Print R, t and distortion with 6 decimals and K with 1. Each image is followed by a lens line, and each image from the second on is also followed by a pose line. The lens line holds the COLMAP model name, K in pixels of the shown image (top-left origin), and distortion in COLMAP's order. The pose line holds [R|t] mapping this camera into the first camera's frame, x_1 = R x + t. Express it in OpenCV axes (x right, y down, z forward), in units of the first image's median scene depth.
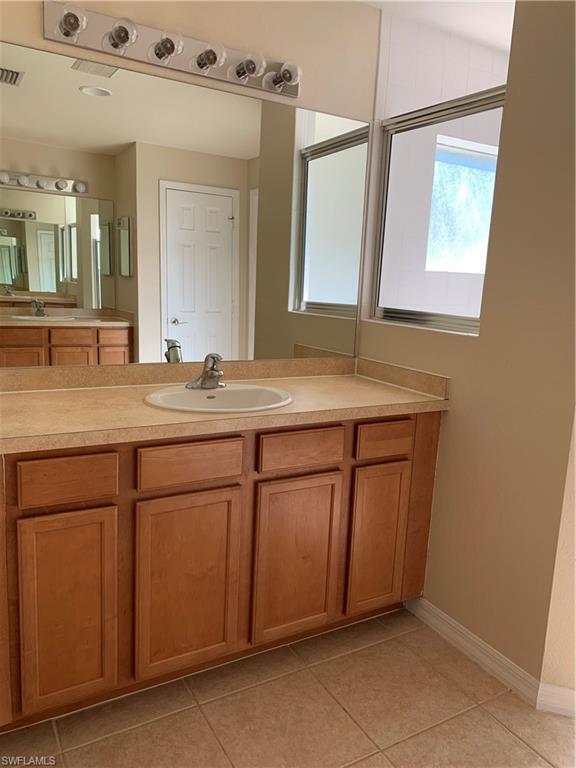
lens RADIAL K [[592.3, 0, 292.9], [0, 592.3, 376.1], [0, 0, 1]] dist [0.033386, -0.027410]
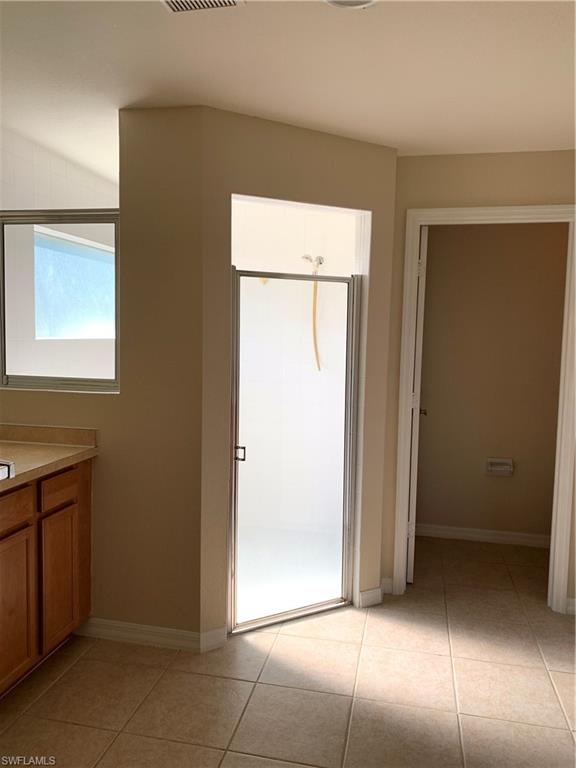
lens RADIAL K [[592.3, 0, 285.4], [0, 592.3, 388.1], [0, 0, 1]] dist [0.033386, -0.027410]
pose [[0.672266, -0.100627, 0.733439, -0.391846], [0.136604, 0.990568, 0.010695, -0.044194], [-0.727598, 0.093001, 0.679671, -0.142113]]
